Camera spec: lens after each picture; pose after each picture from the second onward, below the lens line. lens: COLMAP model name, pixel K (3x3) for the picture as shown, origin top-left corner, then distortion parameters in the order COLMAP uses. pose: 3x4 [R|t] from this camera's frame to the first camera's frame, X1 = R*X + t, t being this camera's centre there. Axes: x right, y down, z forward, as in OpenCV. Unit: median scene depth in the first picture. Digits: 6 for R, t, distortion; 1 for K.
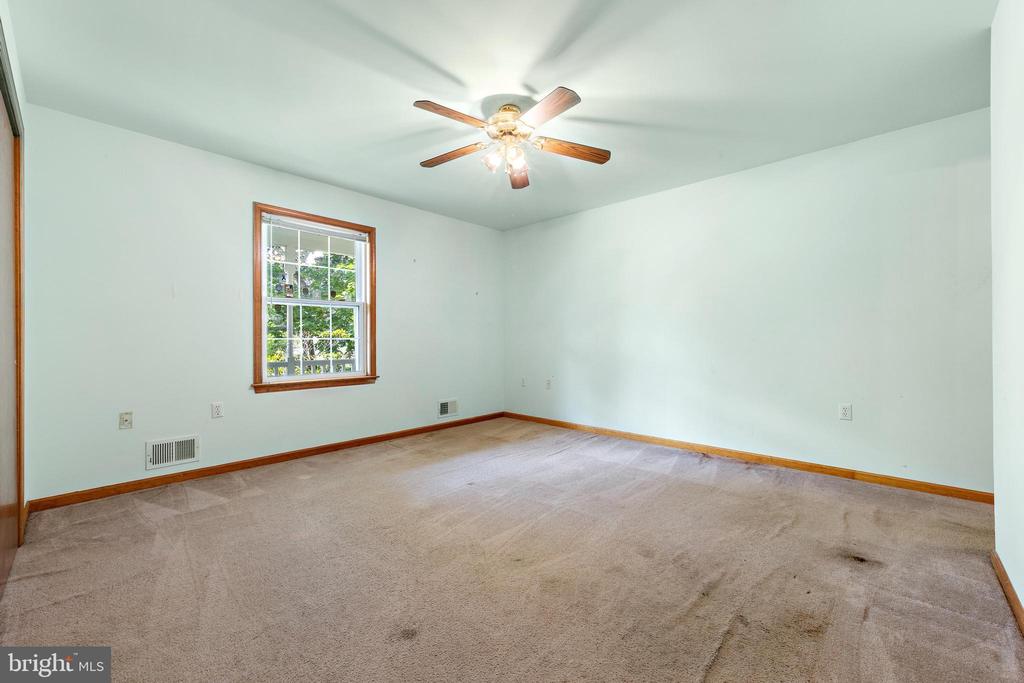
lens RADIAL K [[411.0, 0, 519.5], [0, 411.0, 339.3], [0, 0, 1]] dist [-0.001486, -0.000143]
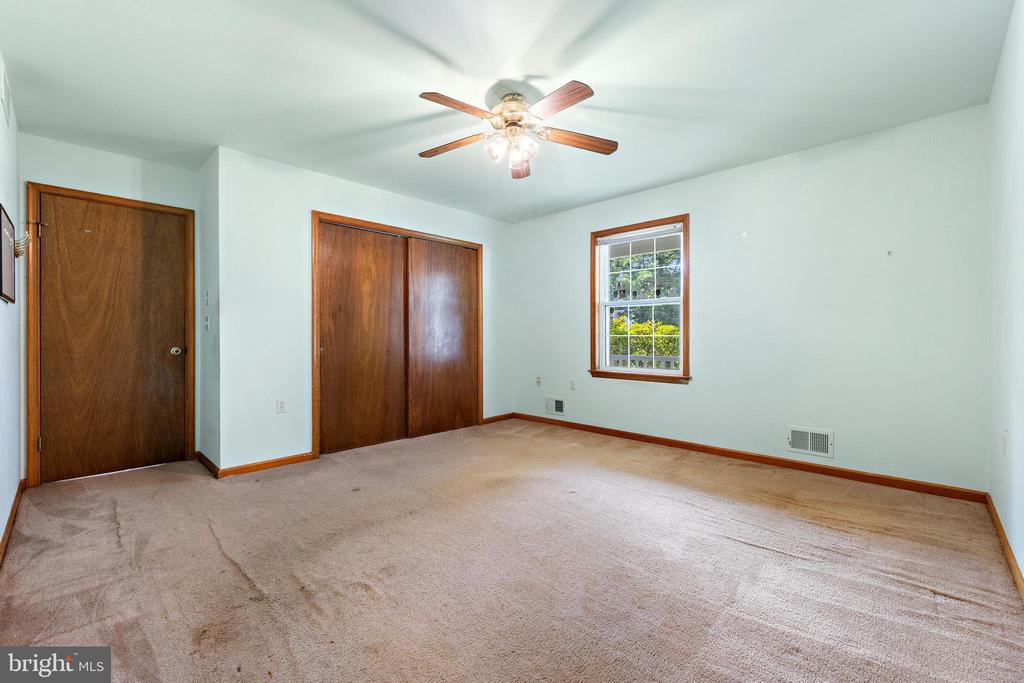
lens RADIAL K [[429.0, 0, 507.7], [0, 429.0, 339.8], [0, 0, 1]] dist [0.002218, 0.000217]
pose [[-0.028051, 0.014350, -0.999503, 0.737313], [0.004970, 0.999887, 0.014216, -0.009771], [0.999594, -0.004569, -0.028119, 0.755963]]
